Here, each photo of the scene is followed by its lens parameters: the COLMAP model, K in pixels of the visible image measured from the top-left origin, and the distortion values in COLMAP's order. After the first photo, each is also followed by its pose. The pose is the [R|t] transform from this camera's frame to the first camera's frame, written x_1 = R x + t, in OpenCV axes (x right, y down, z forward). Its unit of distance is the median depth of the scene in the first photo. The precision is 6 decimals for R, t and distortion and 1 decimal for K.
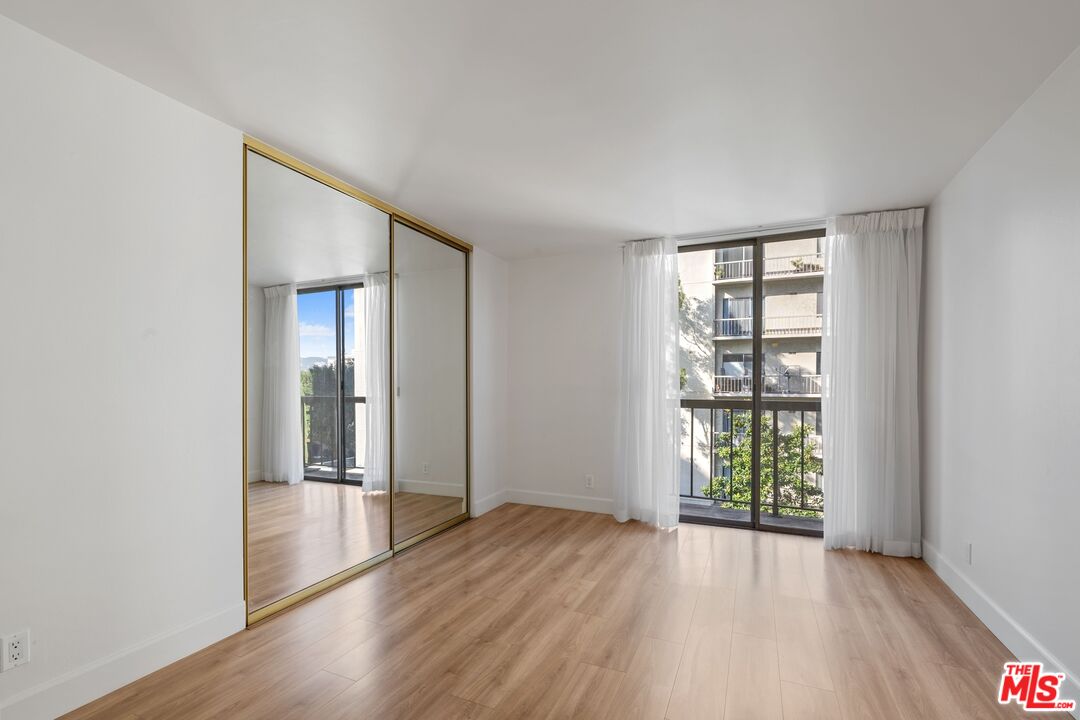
lens RADIAL K [[477.4, 0, 539.5], [0, 477.4, 386.2], [0, 0, 1]] dist [-0.003458, -0.000272]
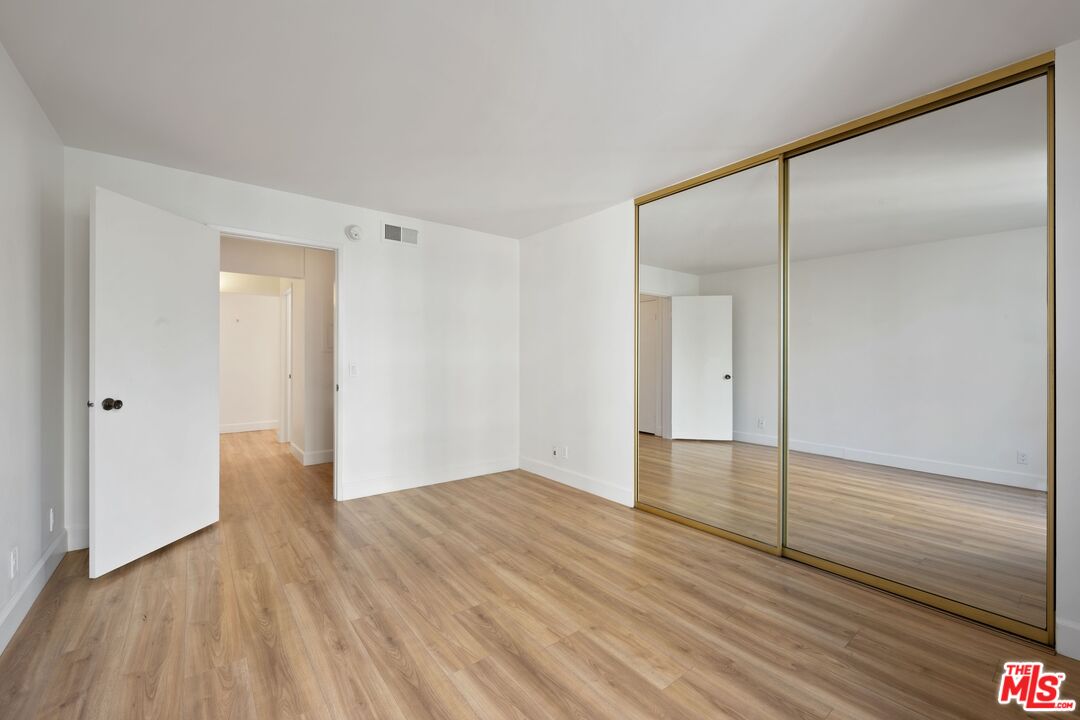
lens RADIAL K [[444.0, 0, 536.6], [0, 444.0, 358.2], [0, 0, 1]] dist [0.001264, 0.000145]
pose [[-0.462468, 0.001923, -0.886634, 0.523292], [-0.008960, 0.999936, 0.006842, -0.000278], [0.886590, 0.011109, -0.462422, 0.859368]]
